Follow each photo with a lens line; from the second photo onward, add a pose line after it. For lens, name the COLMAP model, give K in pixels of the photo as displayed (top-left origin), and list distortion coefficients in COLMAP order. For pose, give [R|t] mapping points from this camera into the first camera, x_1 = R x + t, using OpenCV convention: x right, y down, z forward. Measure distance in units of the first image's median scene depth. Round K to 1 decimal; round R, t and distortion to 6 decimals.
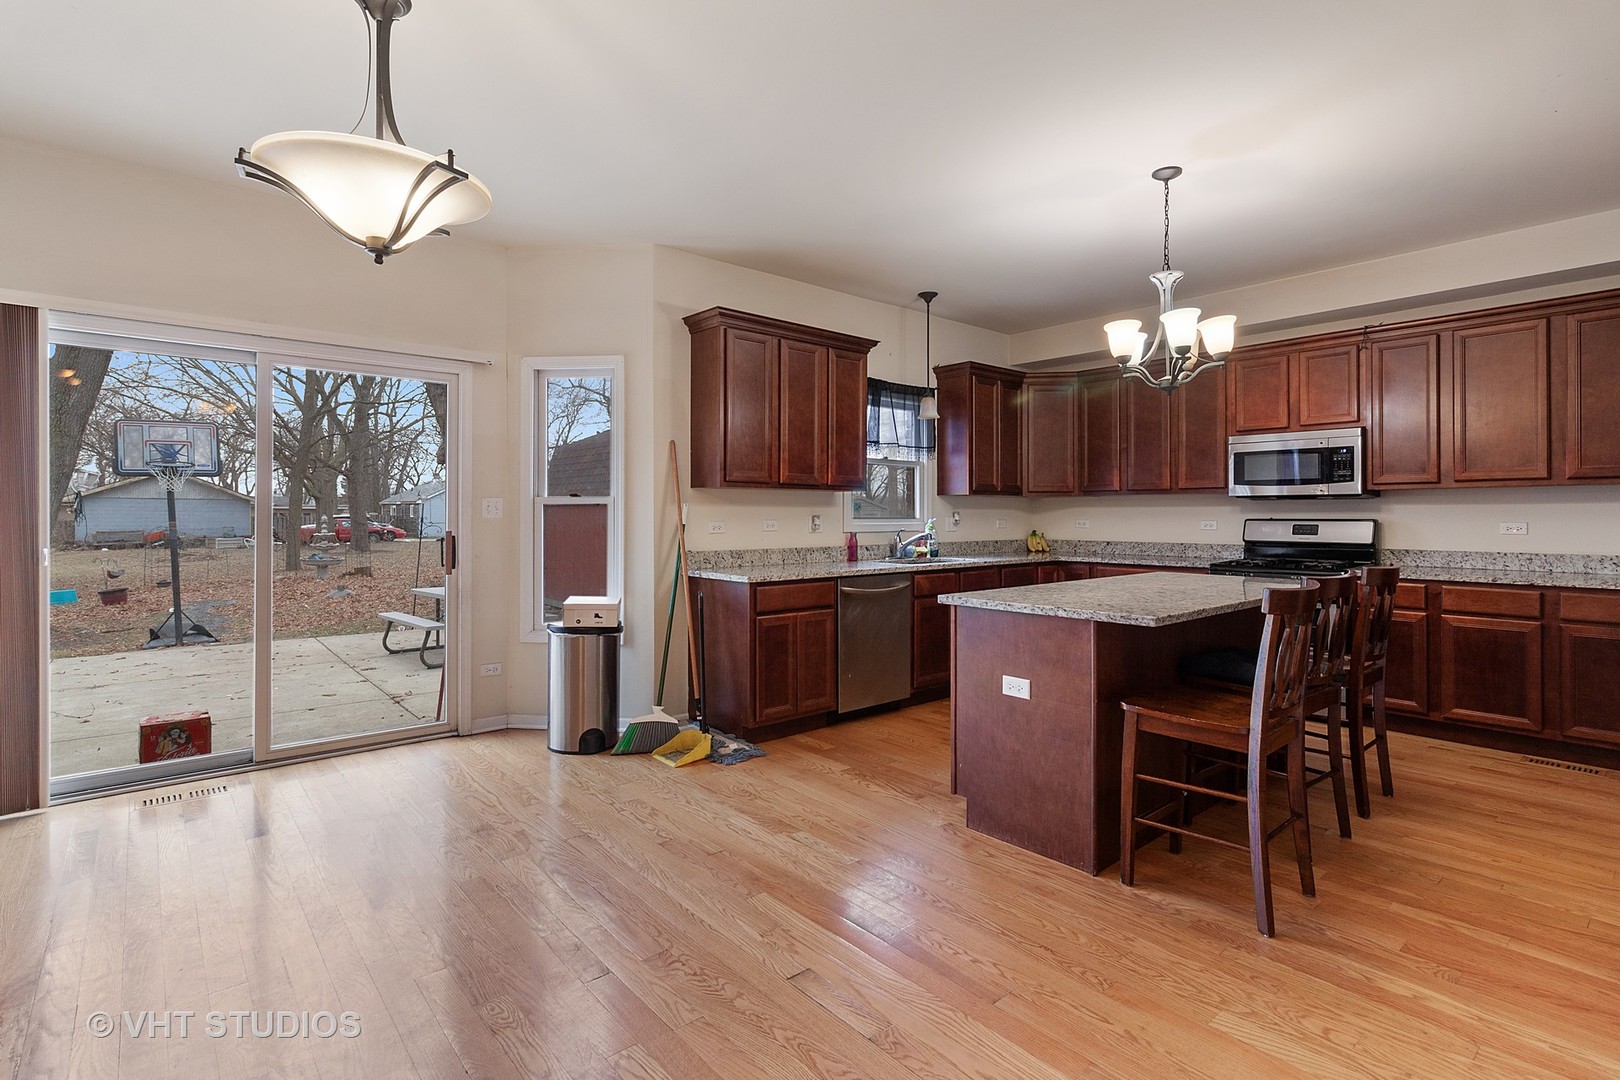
lens RADIAL K [[758.2, 0, 802.8], [0, 758.2, 509.7], [0, 0, 1]] dist [0.000993, 0.000739]
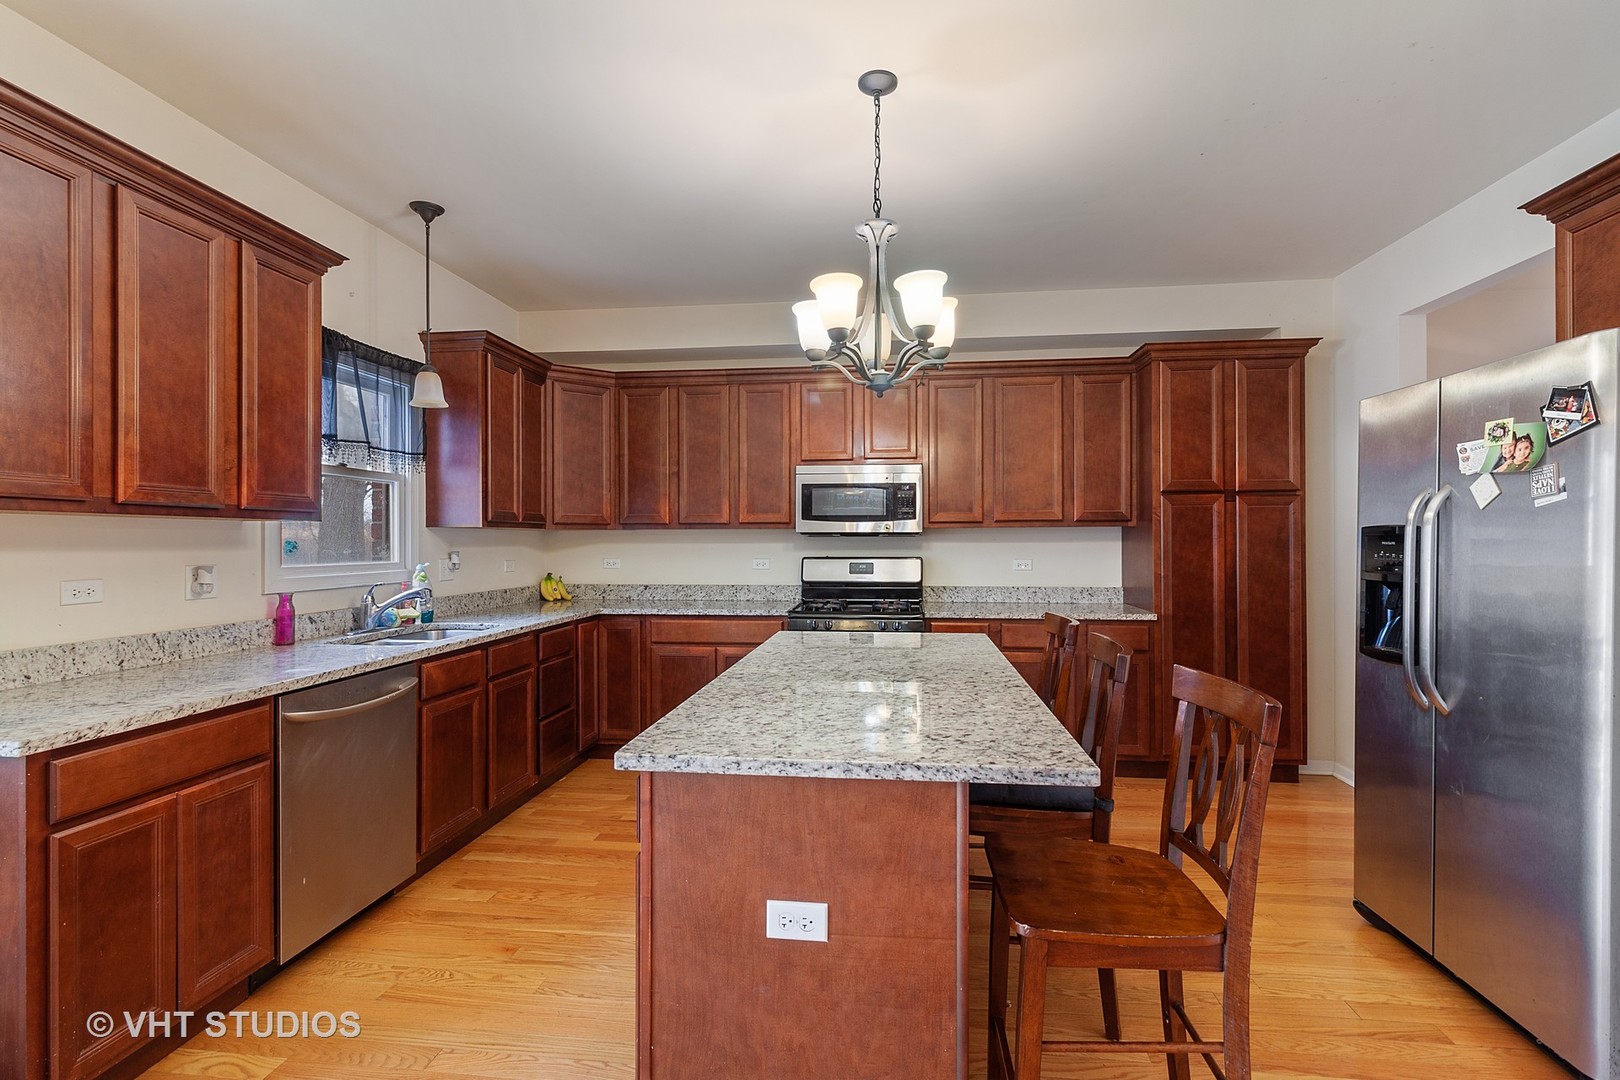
lens RADIAL K [[758.2, 0, 816.0], [0, 758.2, 540.1], [0, 0, 1]] dist [0.000993, 0.000739]
pose [[0.730795, -0.001923, 0.682594, -0.032685], [-0.001353, 0.999990, 0.004266, -0.013818], [-0.682595, -0.004041, 0.730785, 0.357568]]
